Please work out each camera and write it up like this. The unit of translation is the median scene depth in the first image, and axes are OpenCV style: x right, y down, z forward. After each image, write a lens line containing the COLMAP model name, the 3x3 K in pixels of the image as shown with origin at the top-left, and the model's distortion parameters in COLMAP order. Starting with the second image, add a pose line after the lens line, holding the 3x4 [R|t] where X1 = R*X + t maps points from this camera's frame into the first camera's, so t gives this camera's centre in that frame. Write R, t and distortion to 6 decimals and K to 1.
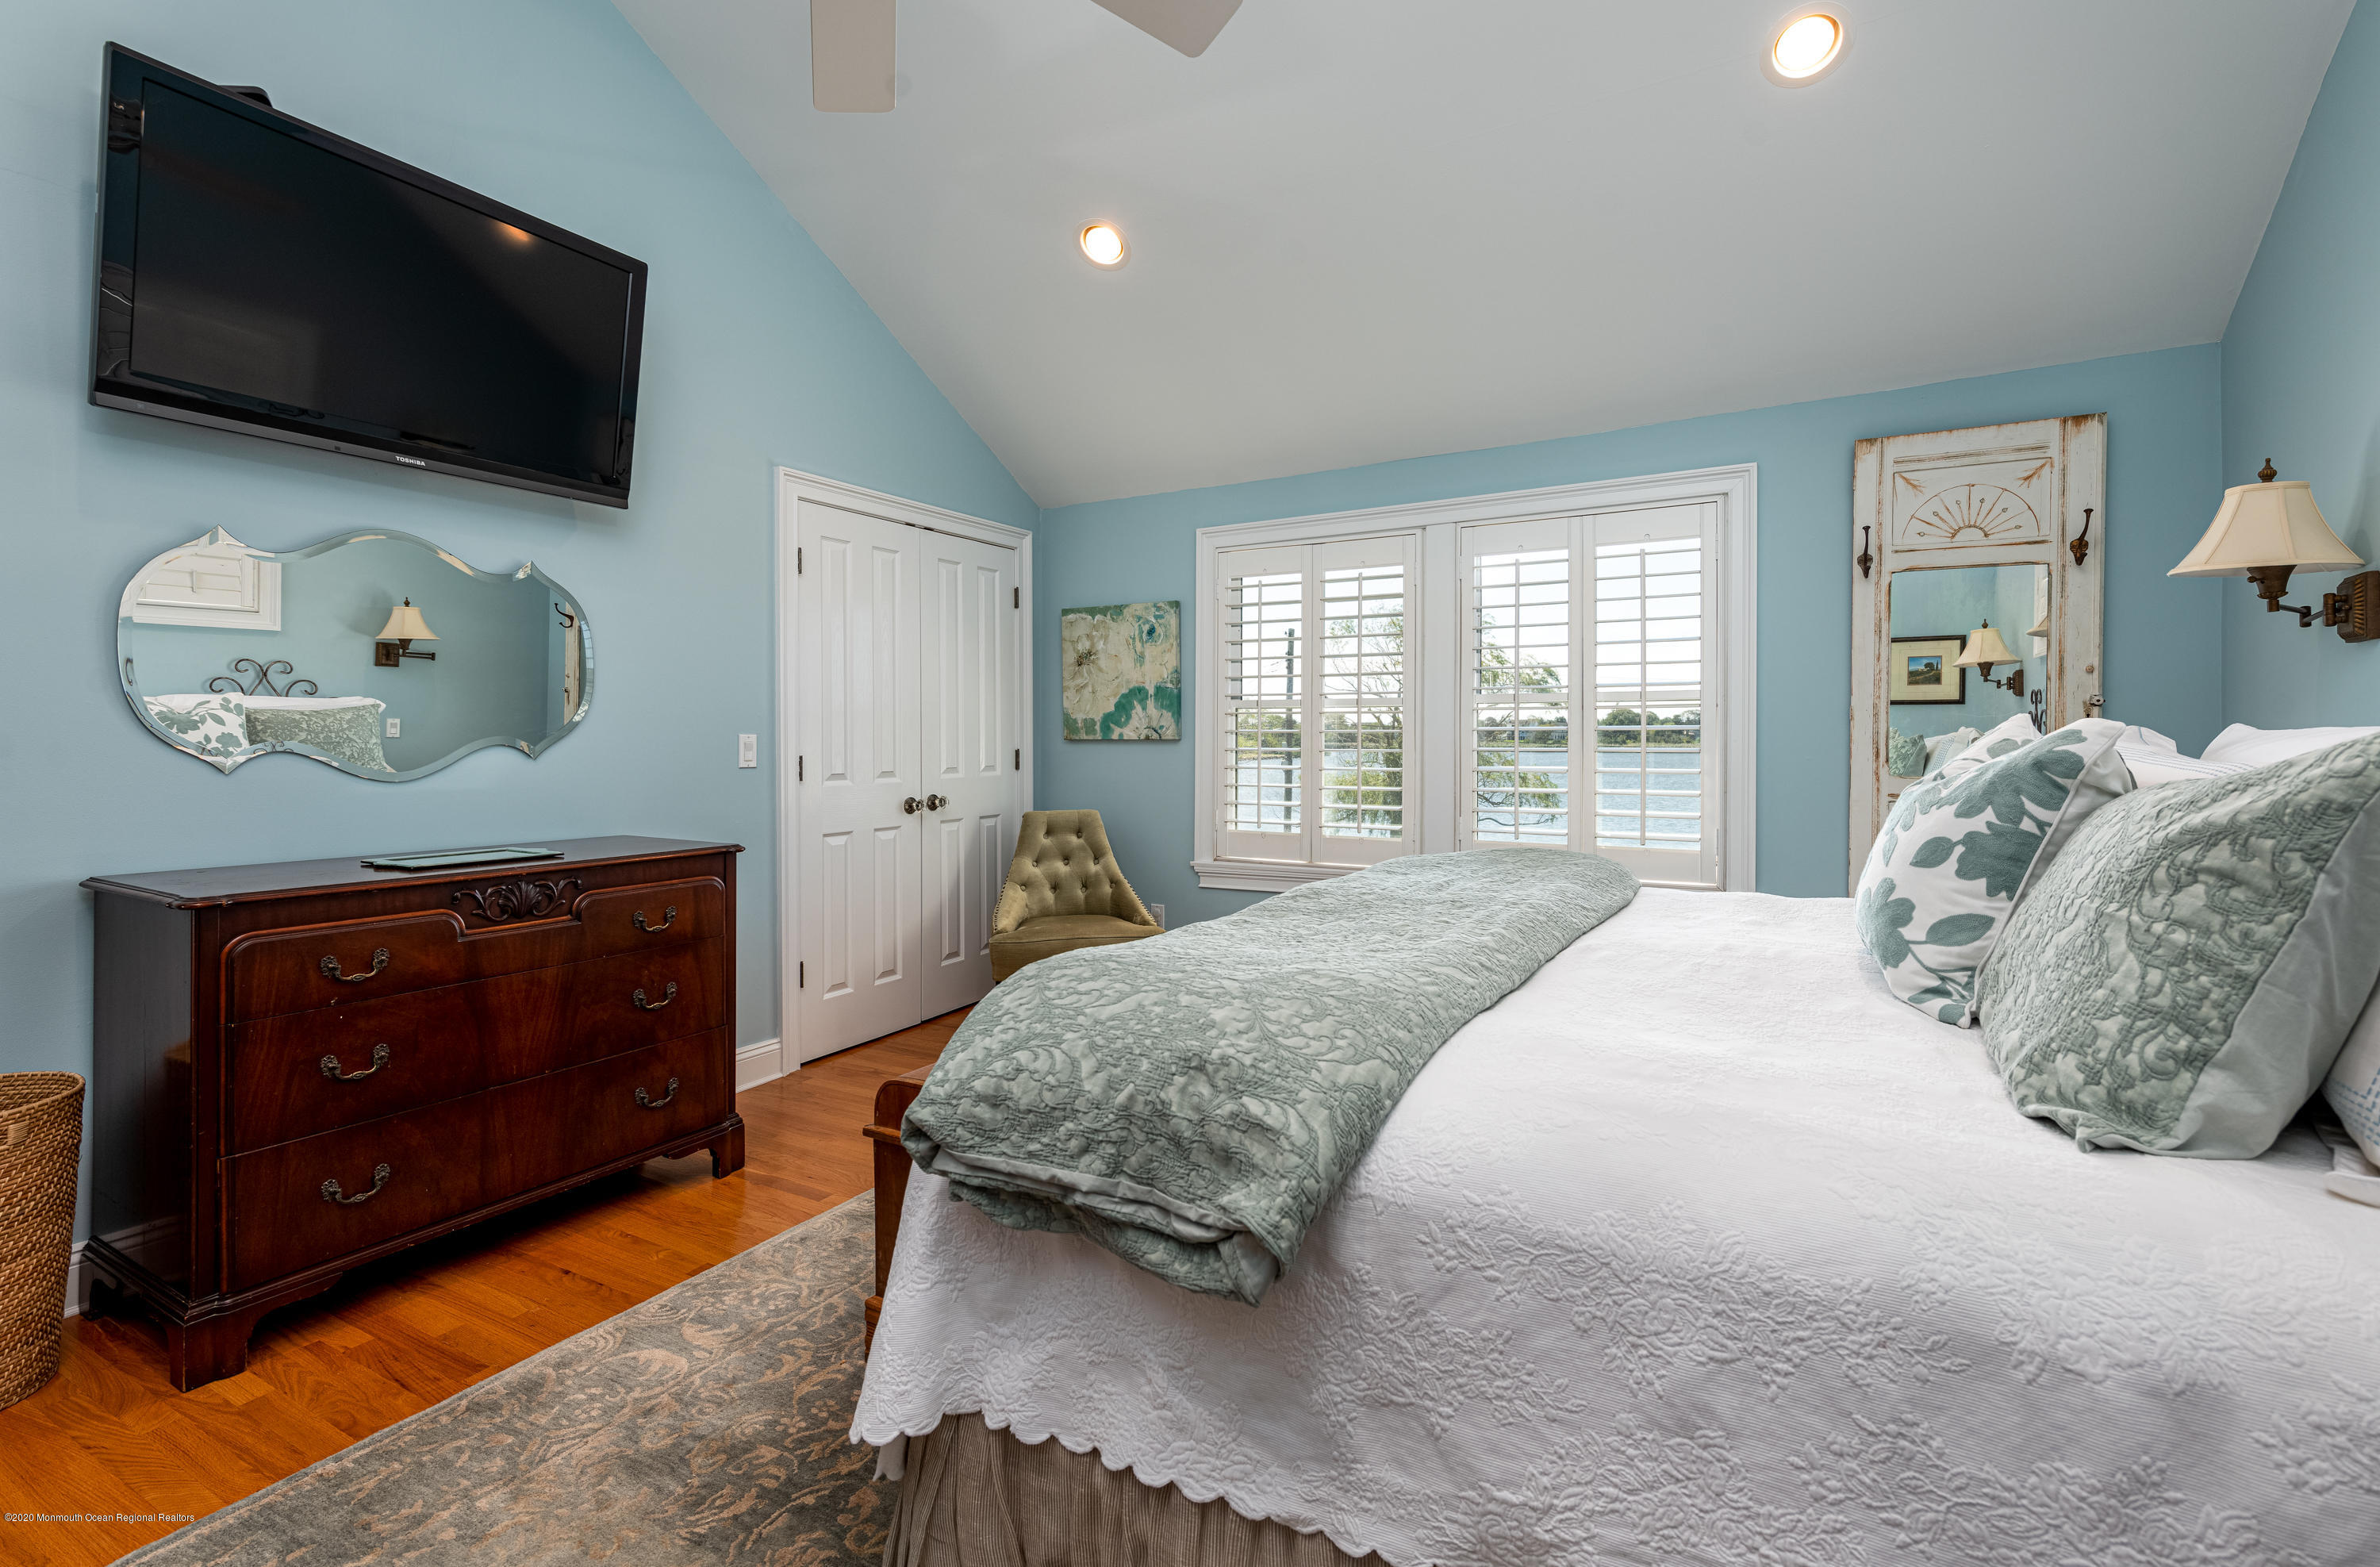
lens RADIAL K [[1058.7, 0, 1172.2], [0, 1058.7, 741.1], [0, 0, 1]] dist [0.004760, 0.000267]
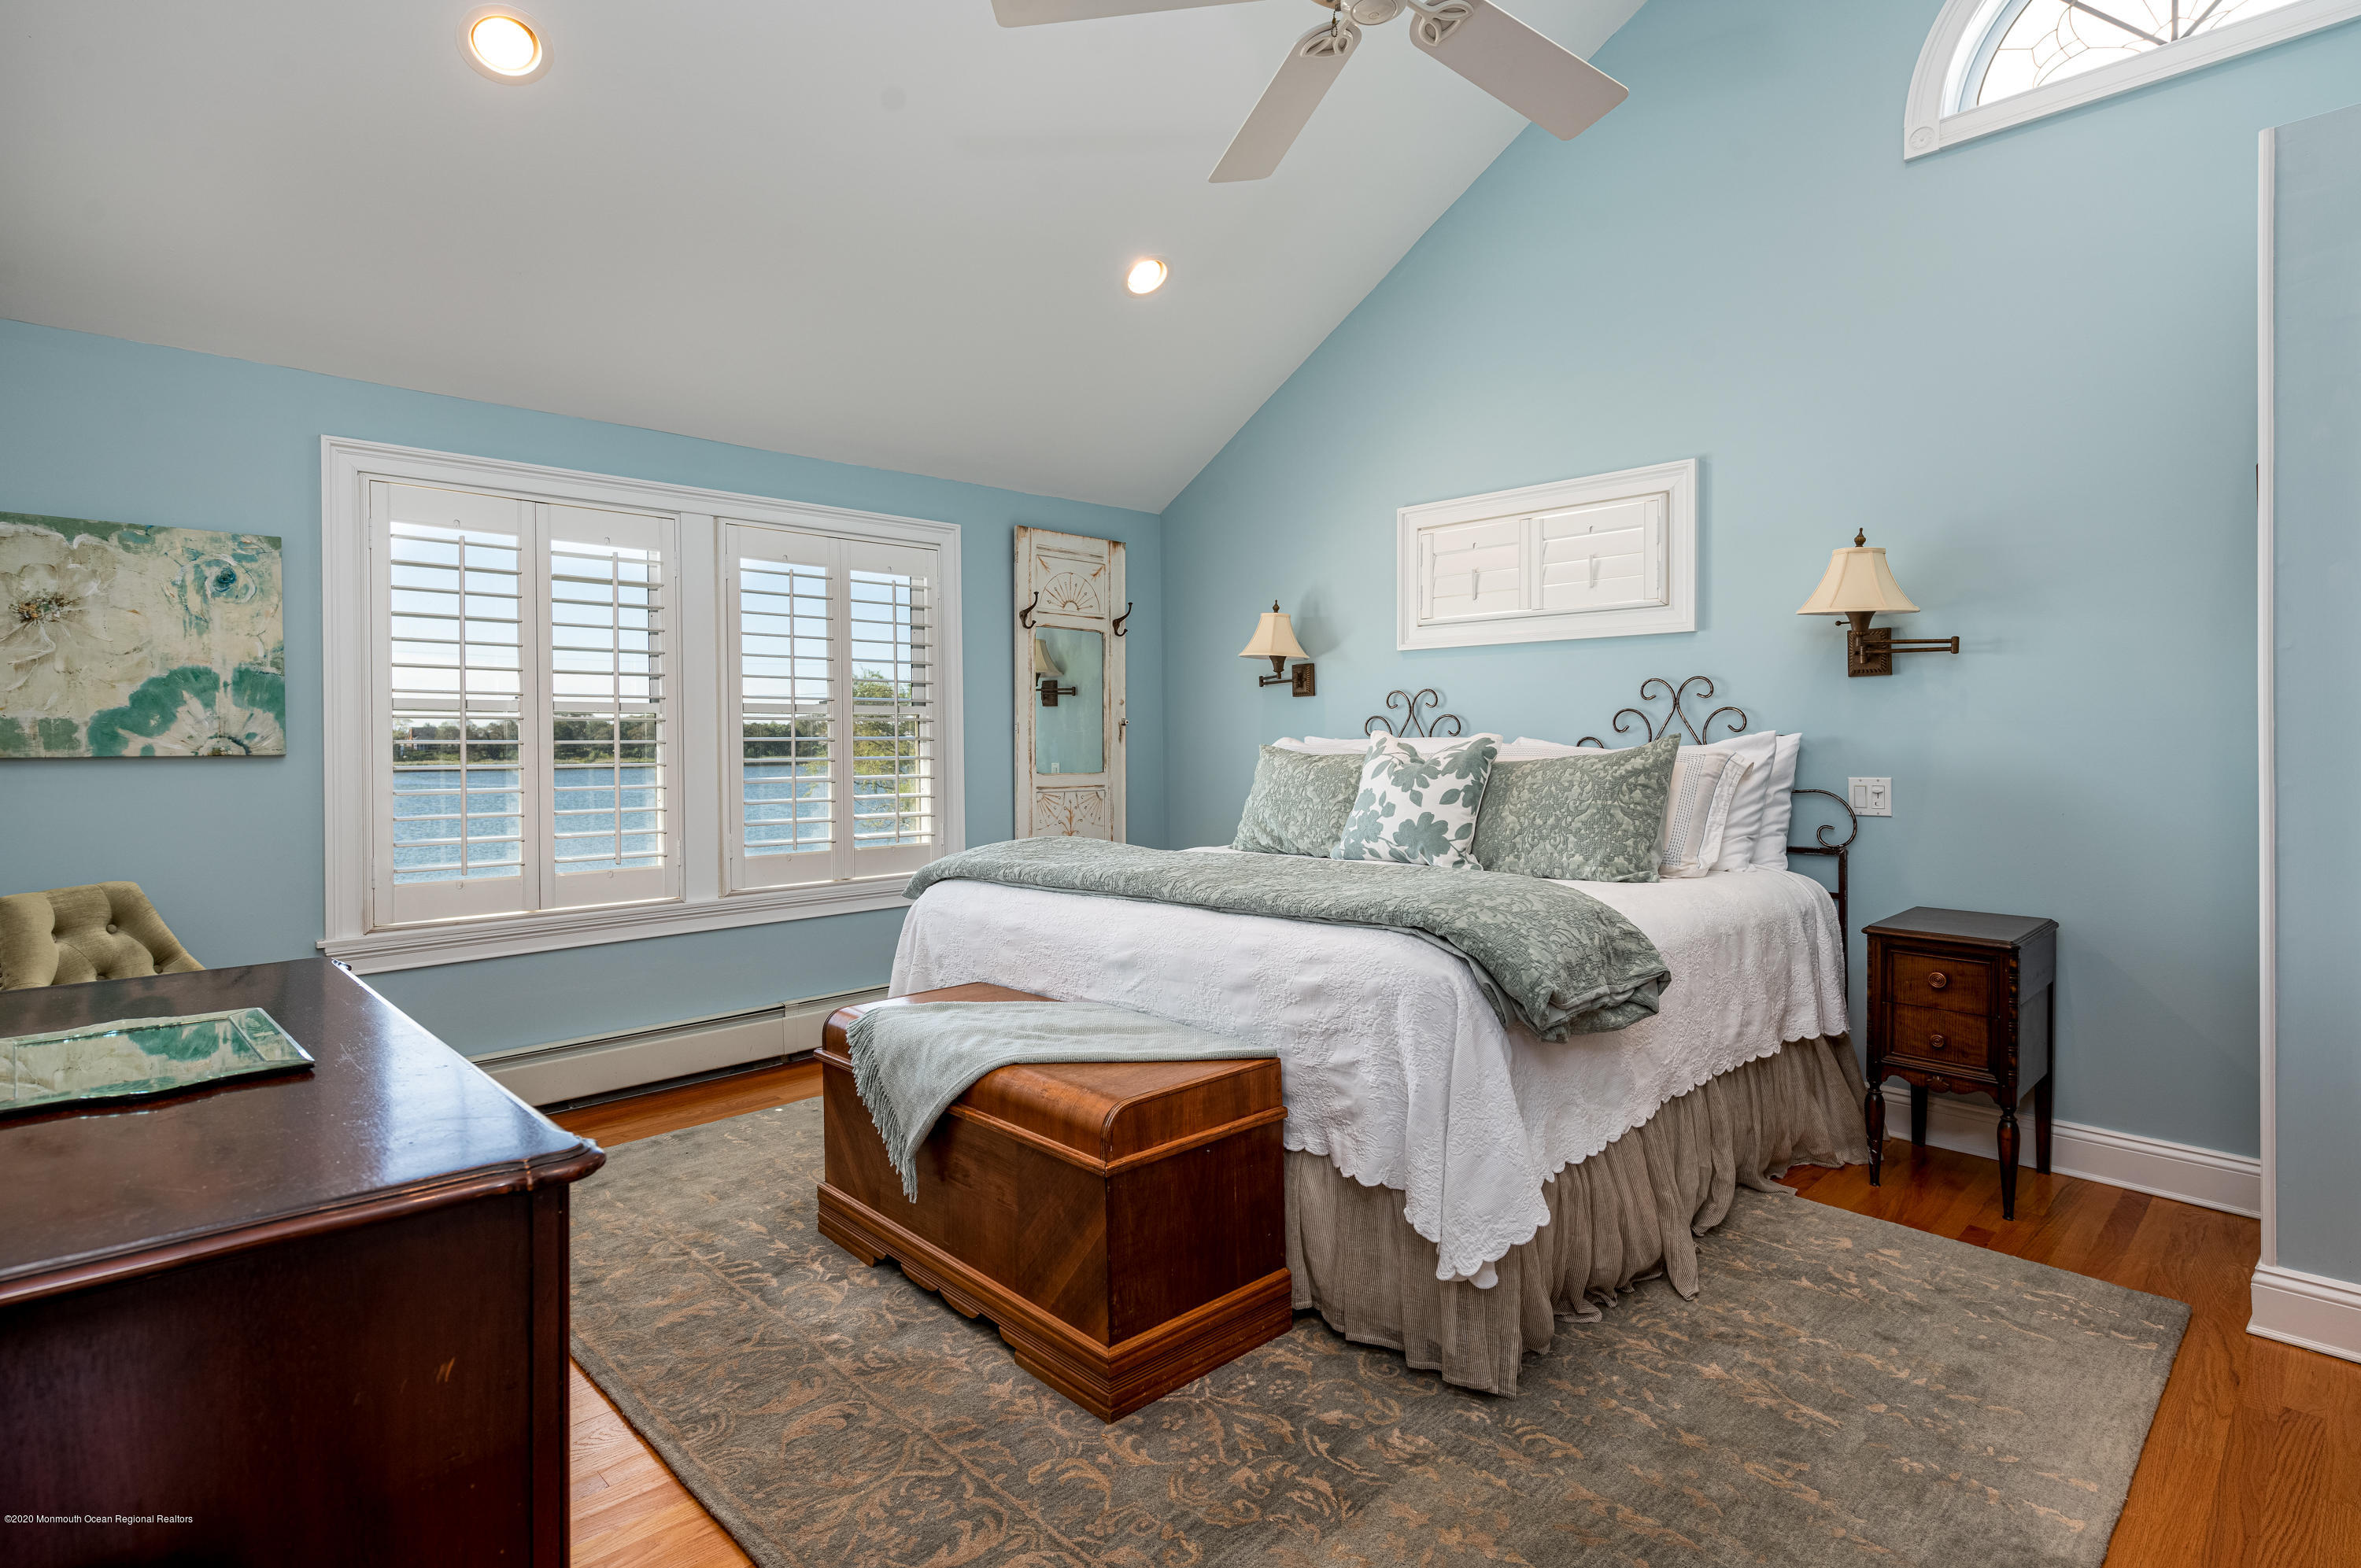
lens RADIAL K [[1177.4, 0, 1176.0], [0, 1177.4, 774.0], [0, 0, 1]] dist [-0.006279, -0.000491]
pose [[0.275646, -0.022766, 0.960990, -0.523723], [0.012858, 0.999717, 0.019996, 0.002715], [-0.961173, 0.006844, 0.275861, 0.283126]]
